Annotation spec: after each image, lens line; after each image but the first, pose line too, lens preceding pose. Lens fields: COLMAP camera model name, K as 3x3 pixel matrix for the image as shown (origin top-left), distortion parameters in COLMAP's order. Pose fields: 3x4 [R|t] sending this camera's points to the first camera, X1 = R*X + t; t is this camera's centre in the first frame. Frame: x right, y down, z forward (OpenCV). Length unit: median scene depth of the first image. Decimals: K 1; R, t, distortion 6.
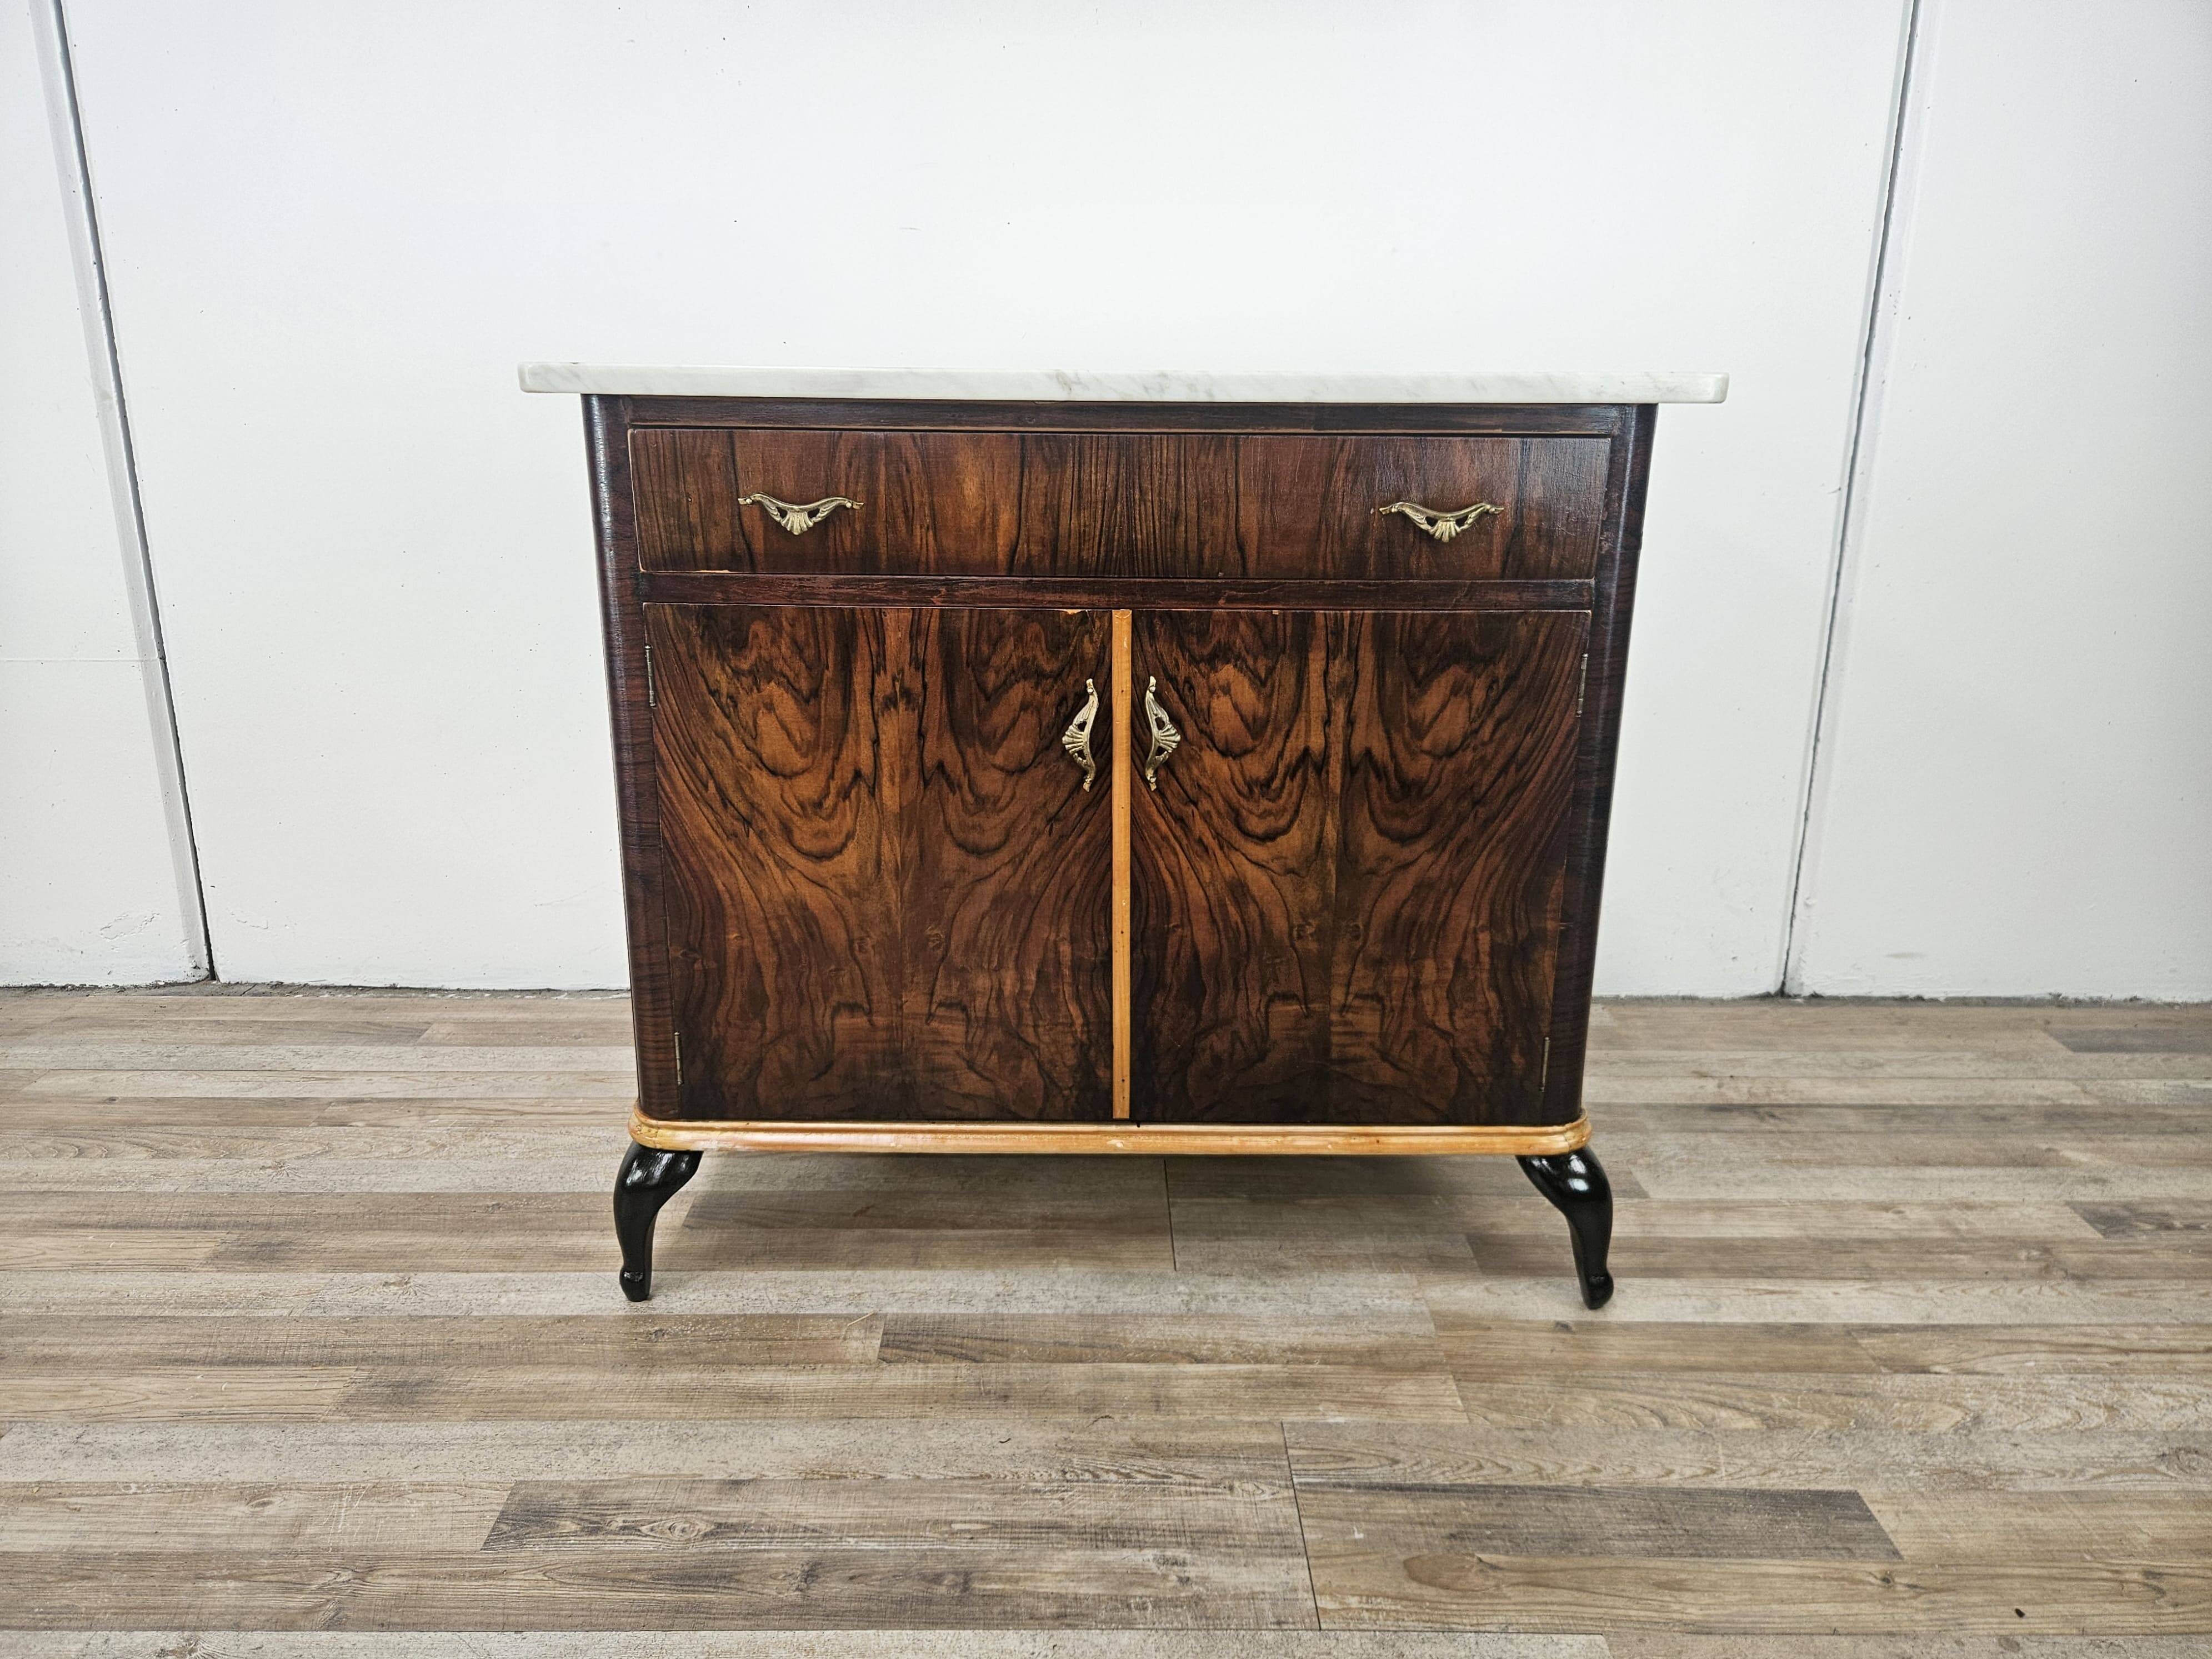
lens RADIAL K [[1490.6, 0, 1092.1], [0, 1490.6, 814.7], [0, 0, 1]] dist [0.055948, -0.054954]
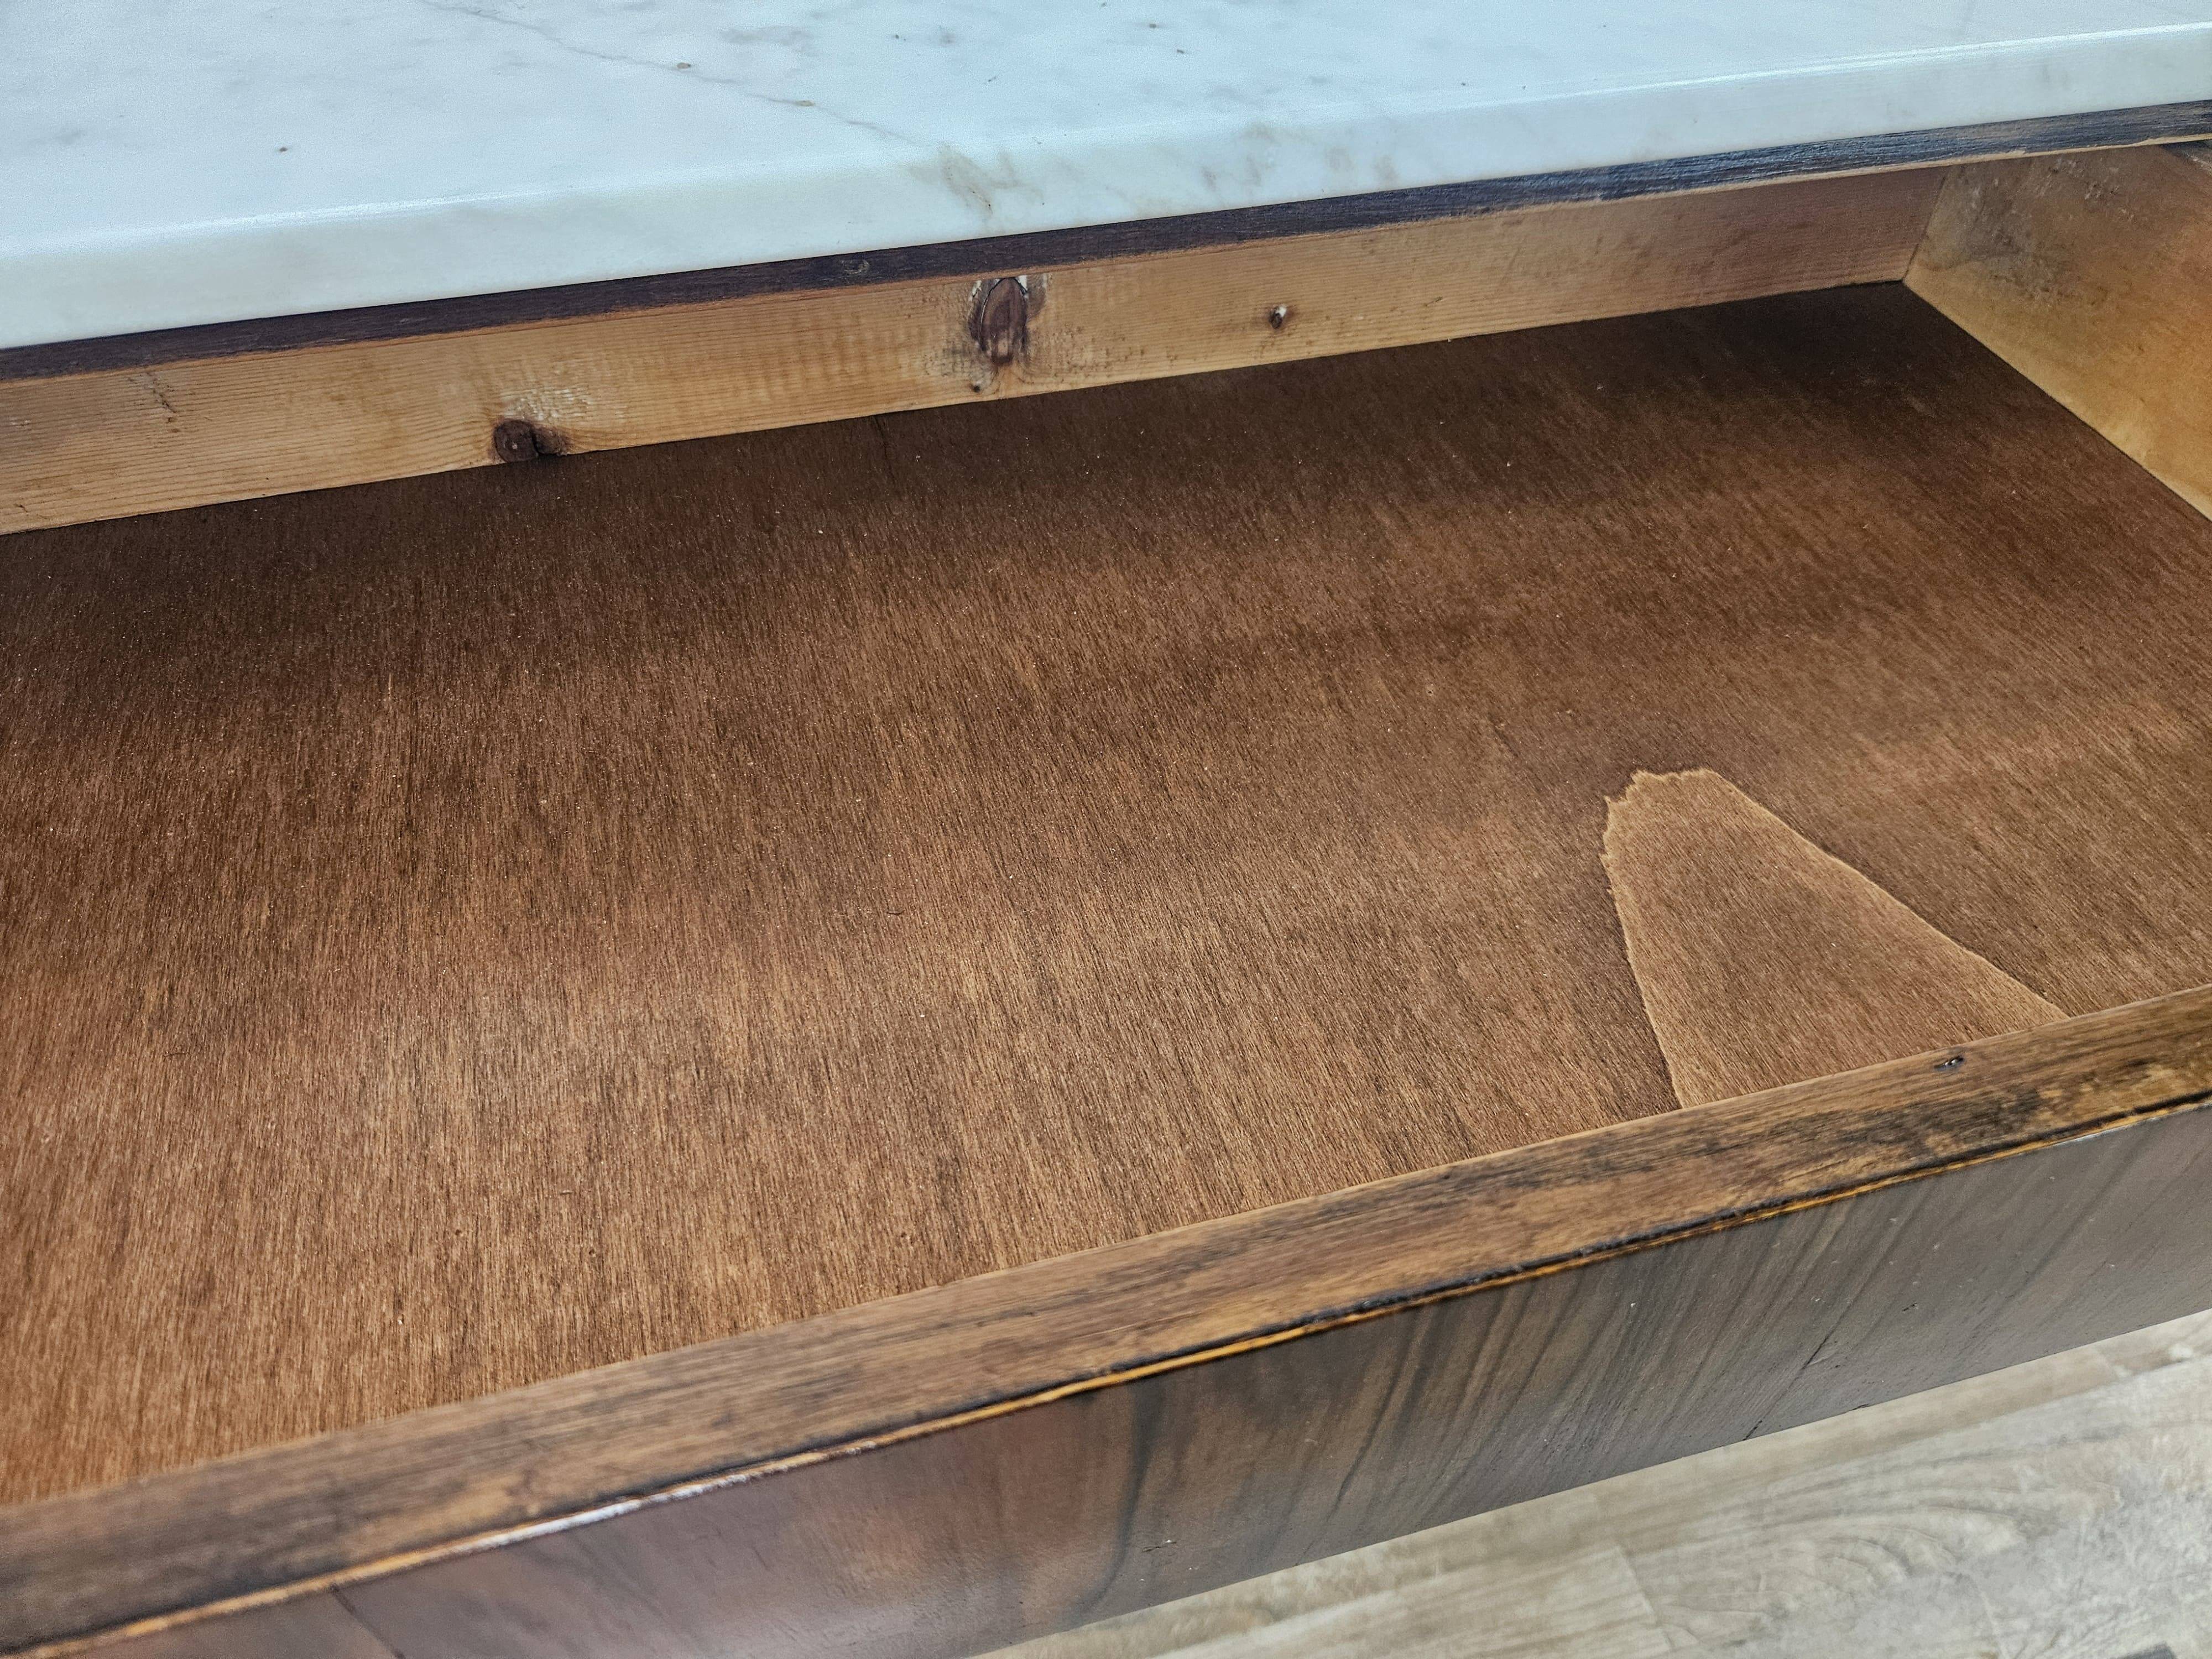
lens RADIAL K [[1499.1, 0, 1084.1], [0, 1499.1, 816.3], [0, 0, 1]] dist [0.045257, -0.051760]
pose [[0.968794, -0.180028, 0.170377, -0.067222], [0.084668, 0.886379, 0.455152, -0.285907], [-0.232959, -0.426523, 0.873961, 0.594641]]
